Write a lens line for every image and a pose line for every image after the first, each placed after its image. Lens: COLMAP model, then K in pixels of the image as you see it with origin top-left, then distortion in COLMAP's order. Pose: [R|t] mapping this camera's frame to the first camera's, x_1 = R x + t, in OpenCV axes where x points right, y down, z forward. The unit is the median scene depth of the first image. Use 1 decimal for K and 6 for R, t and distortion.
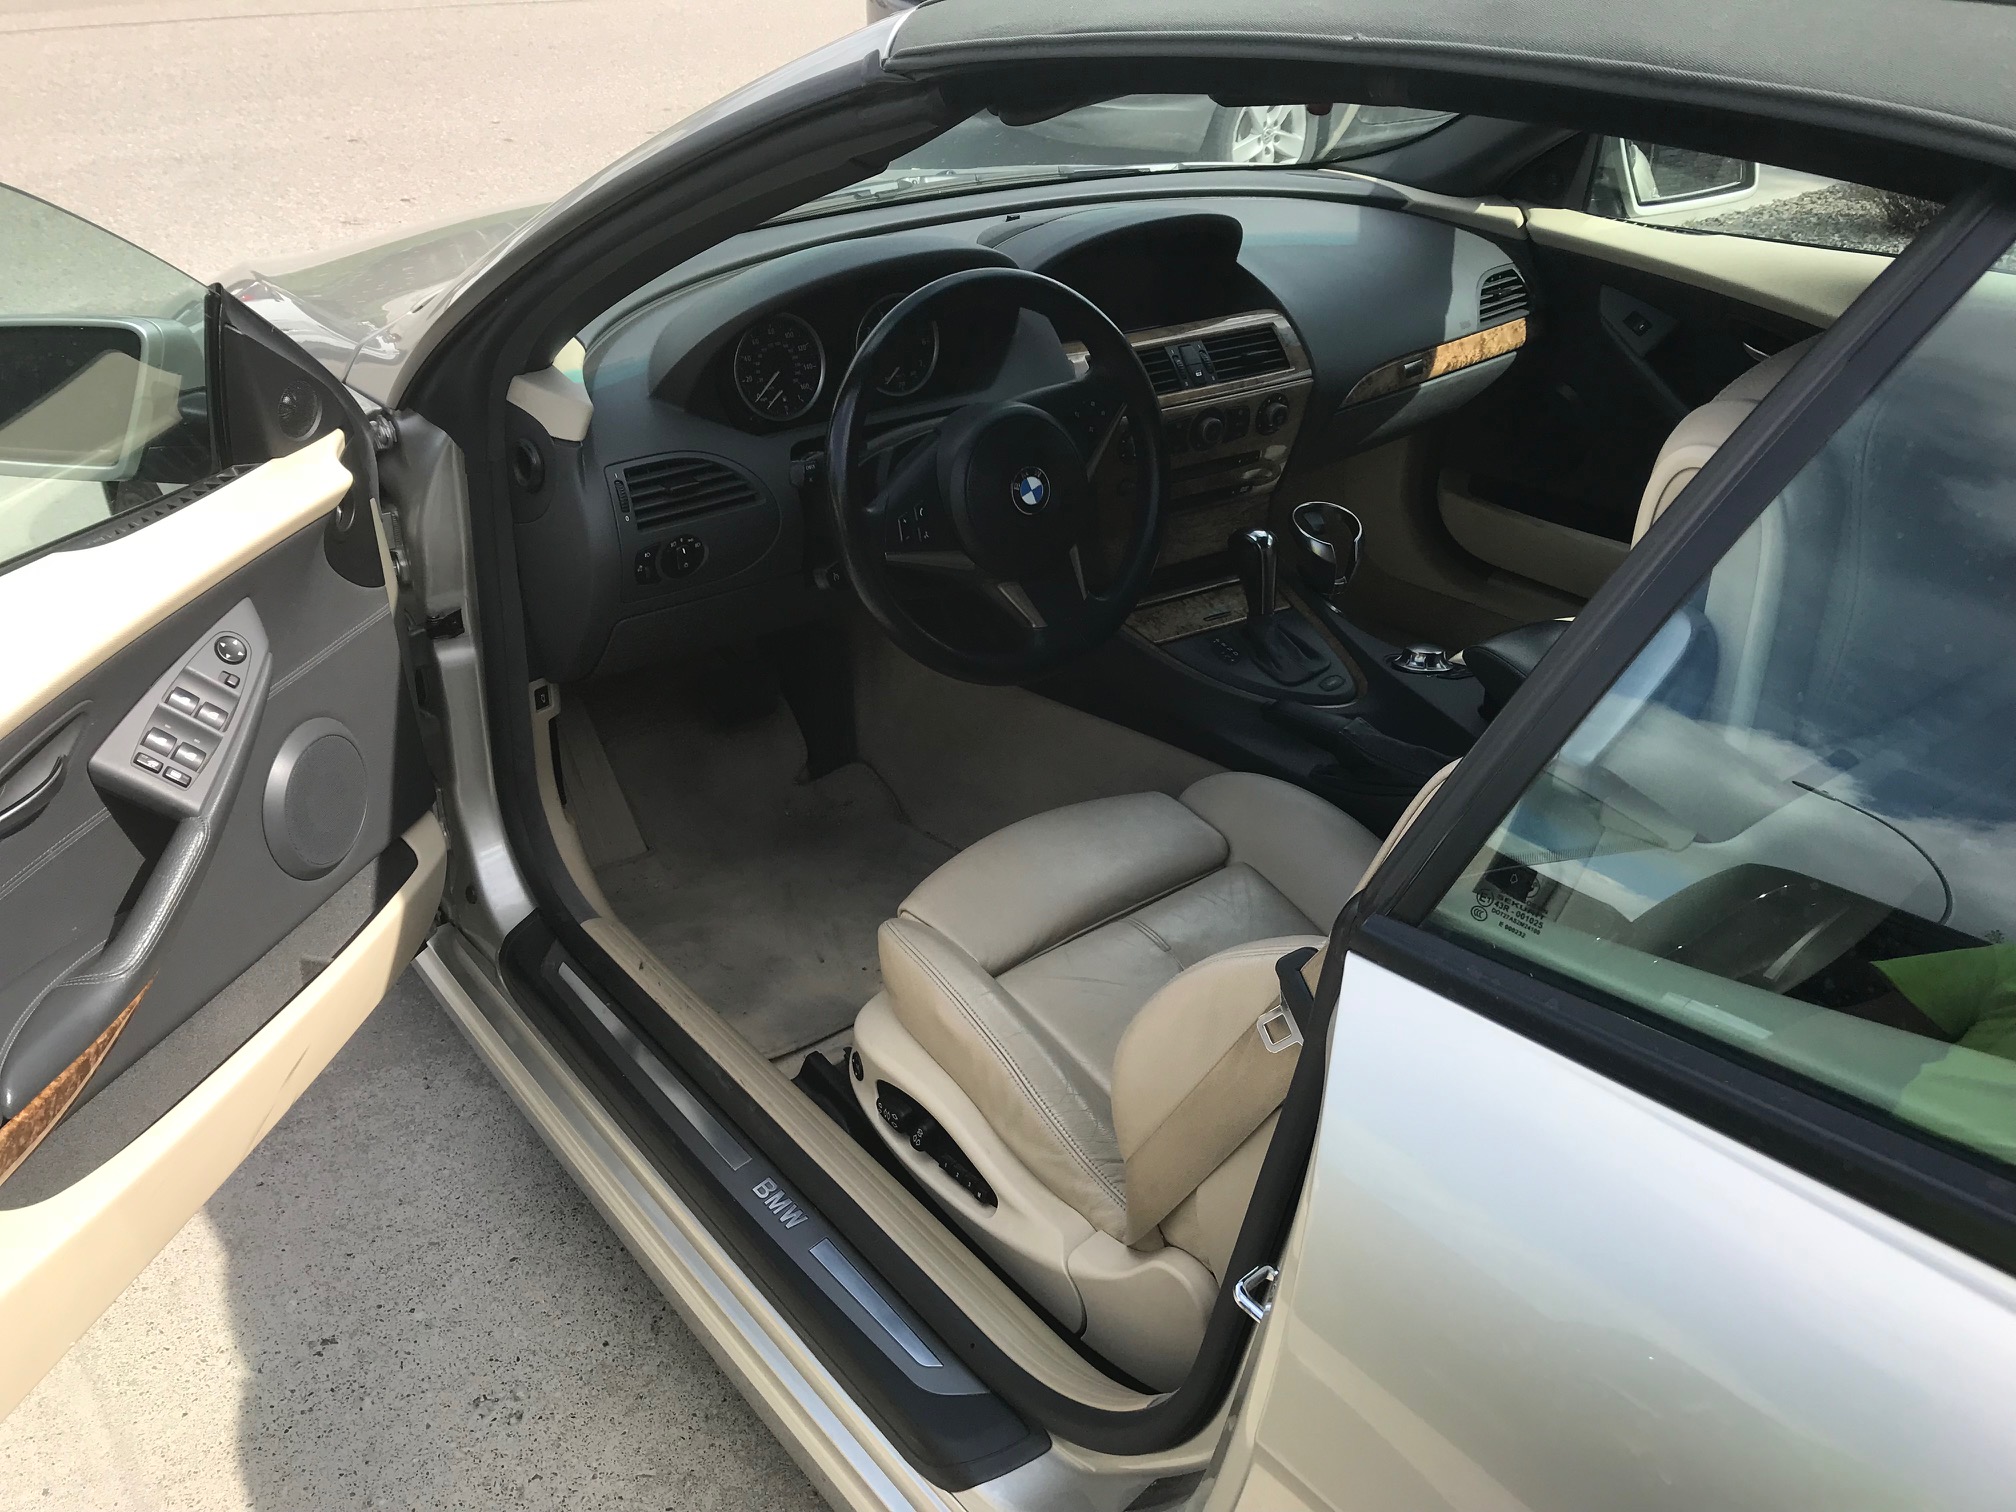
lens RADIAL K [[1652.3, 0, 1008.0], [0, 1652.3, 756.0], [0, 0, 1]] dist [0.025938, -0.155615]
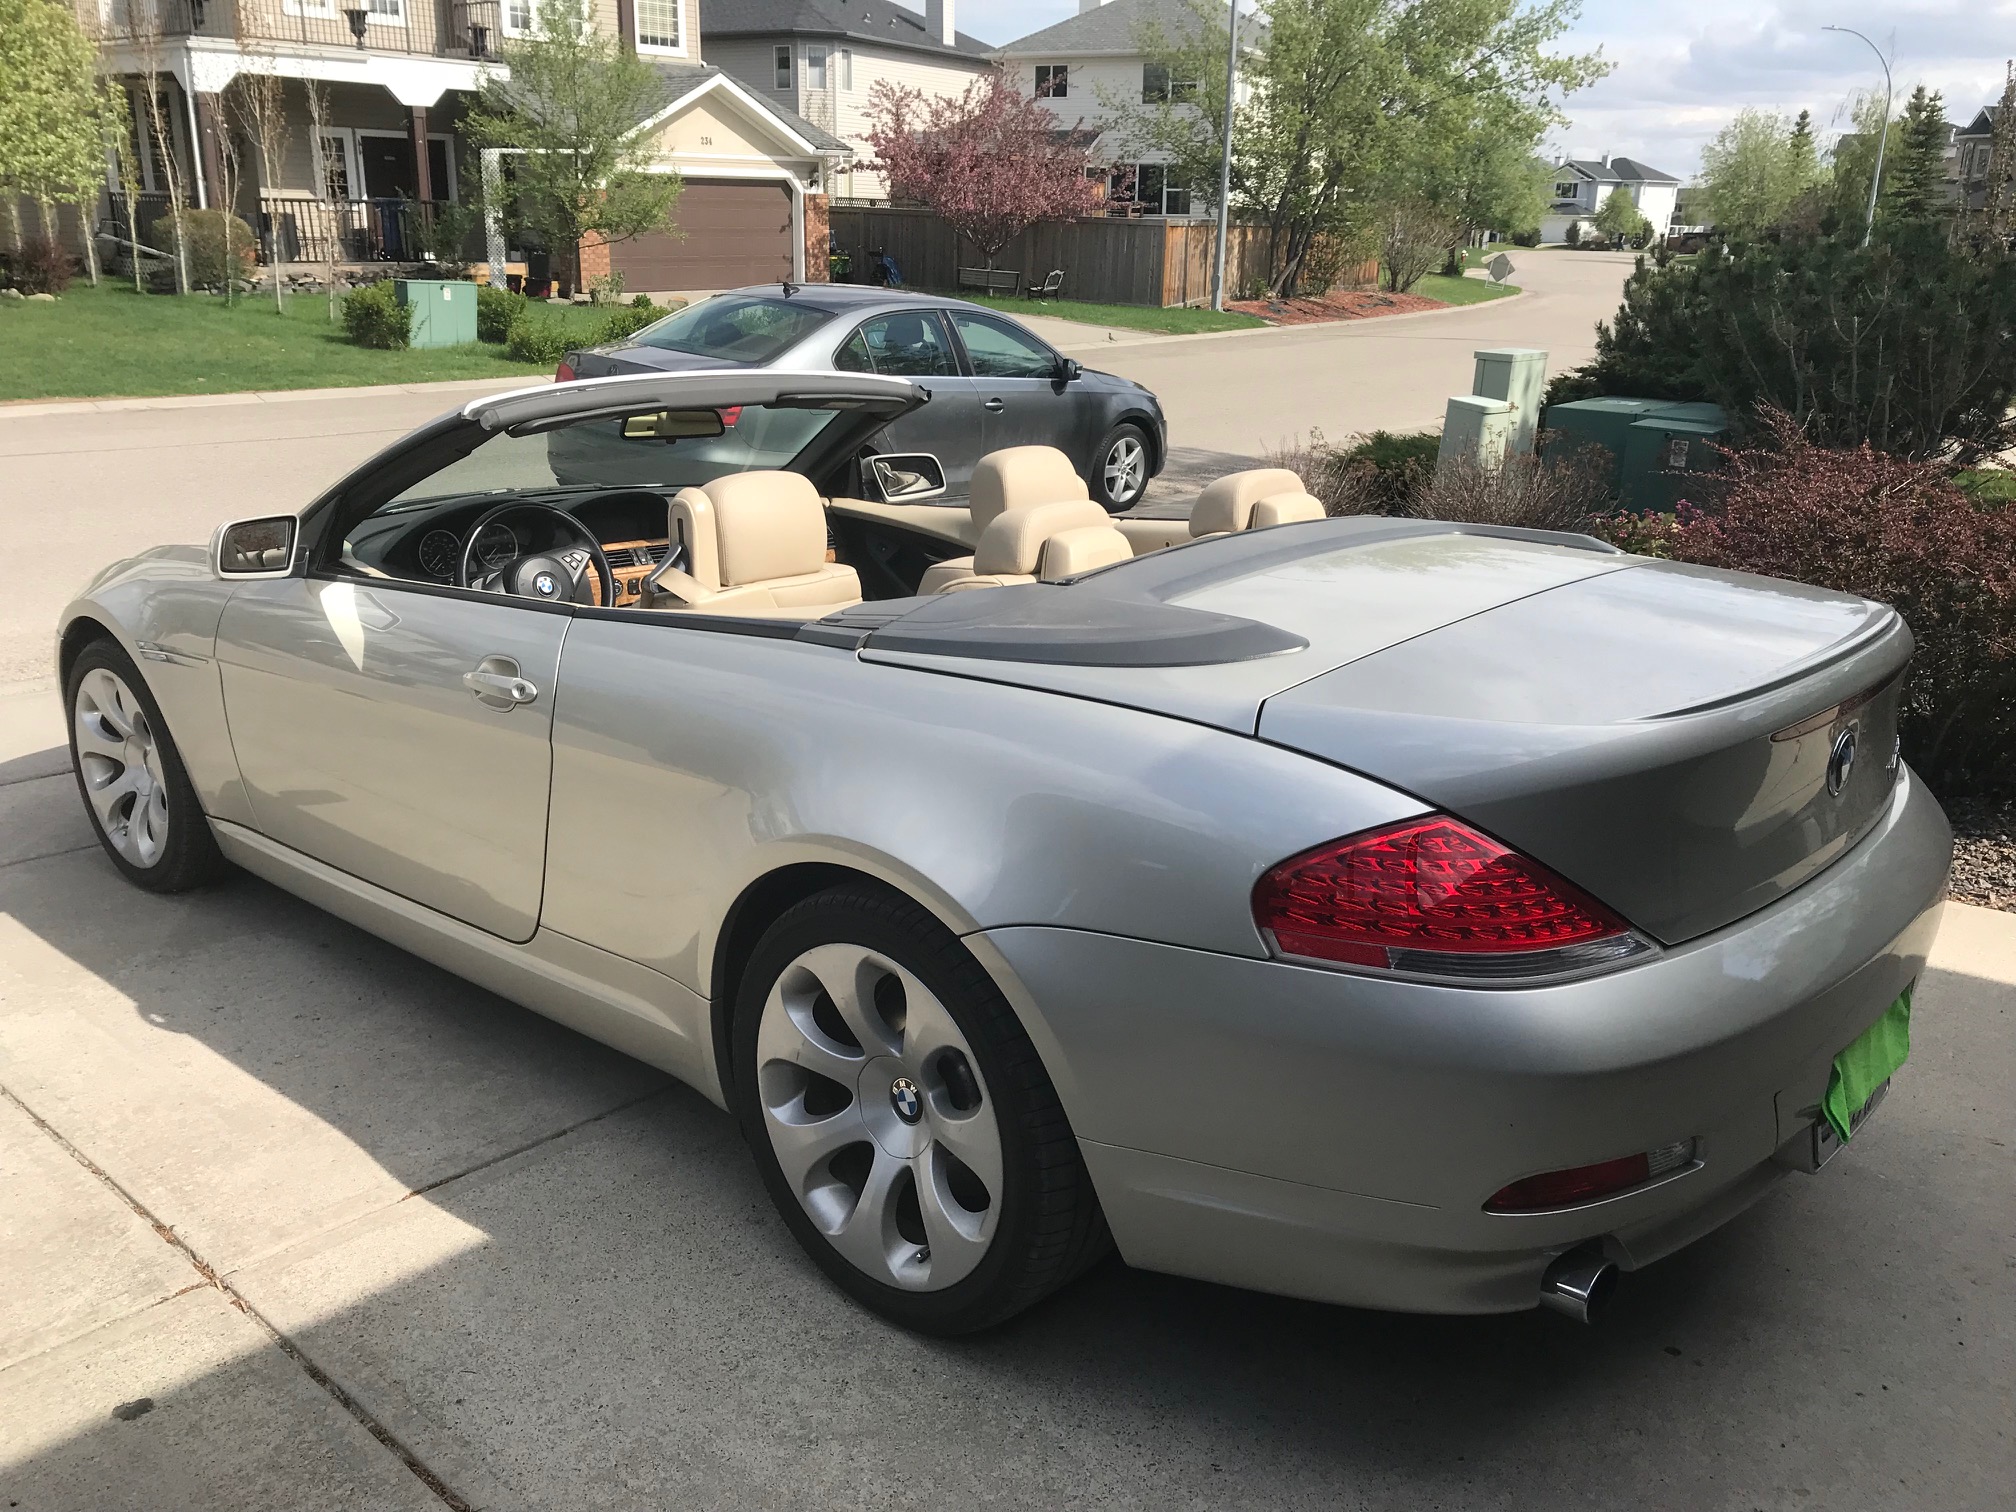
lens RADIAL K [[1652.3, 0, 1008.0], [0, 1652.3, 756.0], [0, 0, 1]] dist [0.025938, -0.155615]
pose [[0.985545, -0.055588, 0.160035, 0.189800], [0.093216, 0.966718, -0.238260, 0.490159], [-0.141464, 0.249734, 0.957925, -0.917320]]
